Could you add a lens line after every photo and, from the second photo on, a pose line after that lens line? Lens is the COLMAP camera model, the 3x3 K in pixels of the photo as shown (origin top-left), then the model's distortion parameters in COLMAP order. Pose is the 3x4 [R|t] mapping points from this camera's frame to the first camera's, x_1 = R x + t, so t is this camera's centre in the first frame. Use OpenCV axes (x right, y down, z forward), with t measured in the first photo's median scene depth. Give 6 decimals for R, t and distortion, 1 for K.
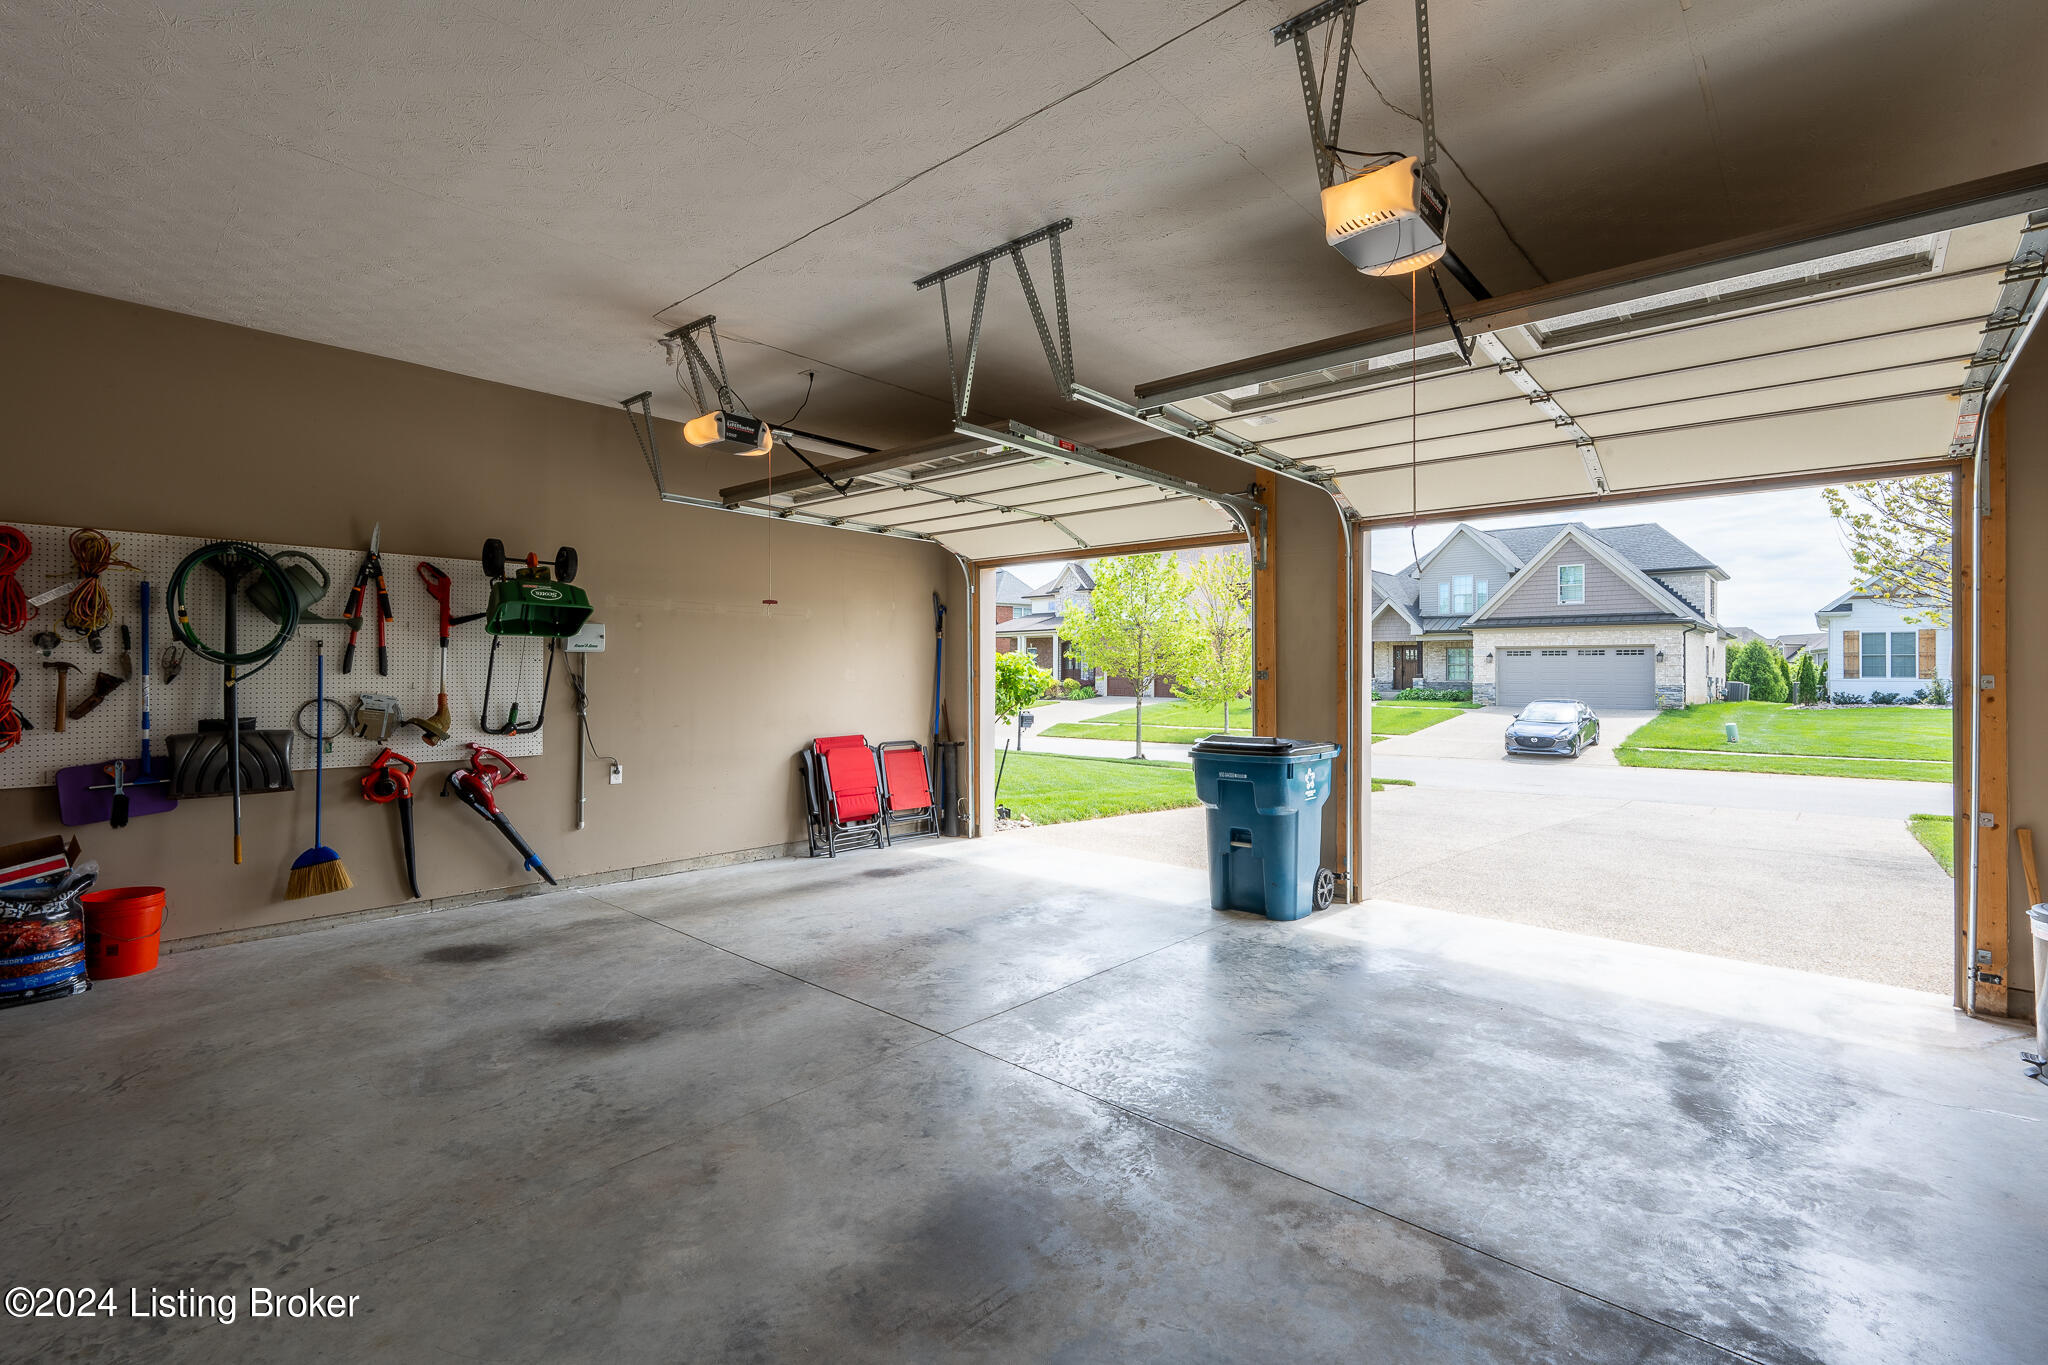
lens RADIAL K [[918.3, 0, 1024.0], [0, 918.3, 682.5], [0, 0, 1]] dist [0.000509, -0.000016]
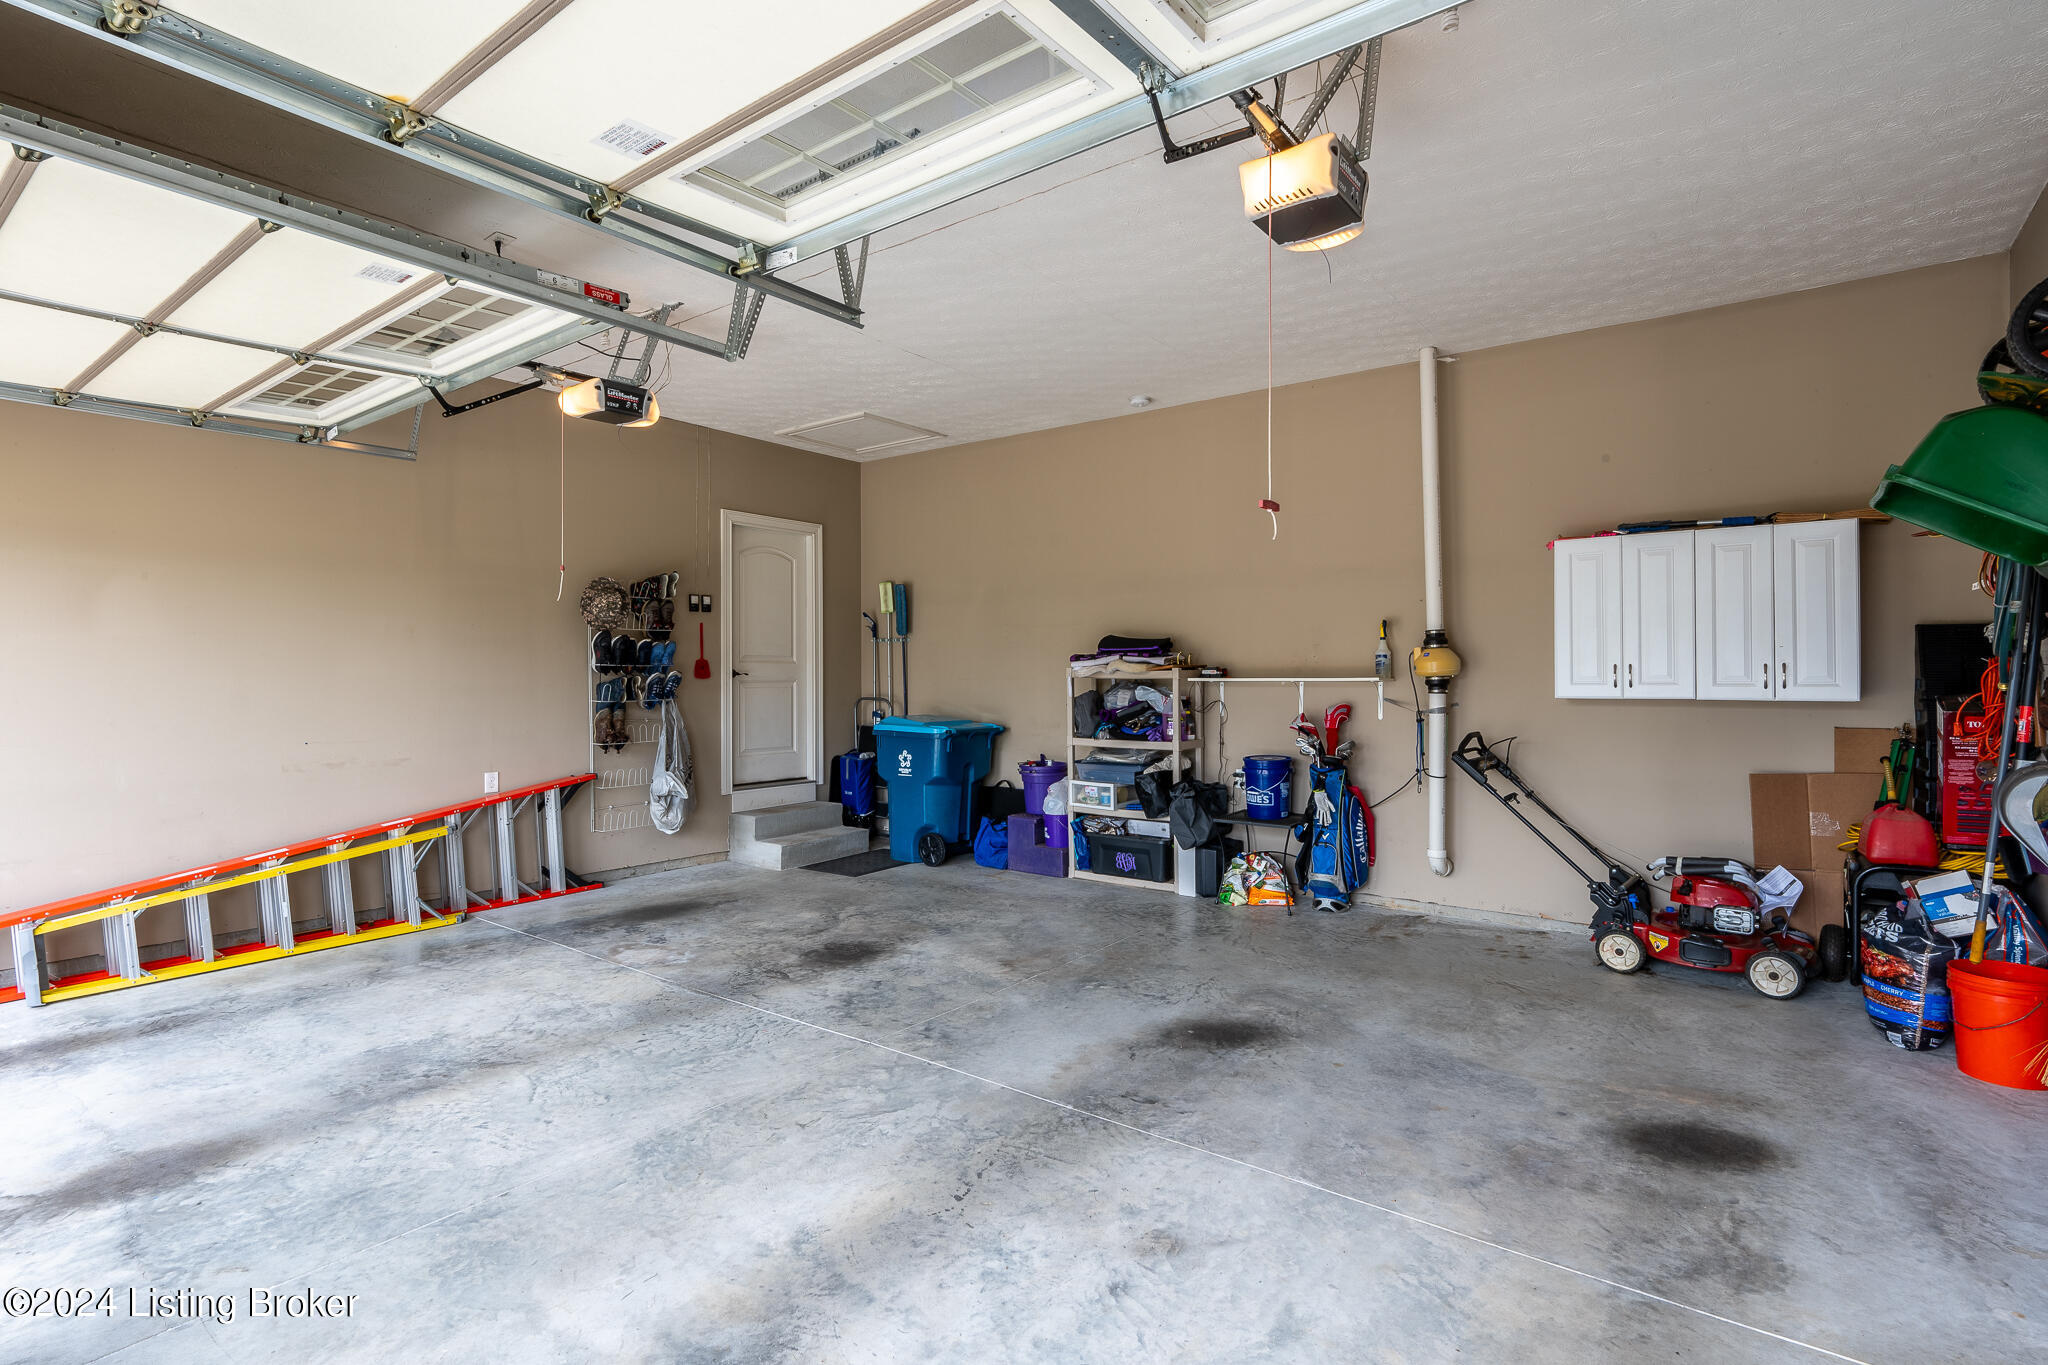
lens RADIAL K [[999.3, 0, 1024.0], [0, 999.3, 682.5], [0, 0, 1]] dist [0.000748, 0.000040]
pose [[-0.996626, -0.005317, -0.081908, -0.143667], [-0.006594, 0.999861, 0.015337, -0.007099], [0.081815, 0.015826, -0.996522, 1.826647]]
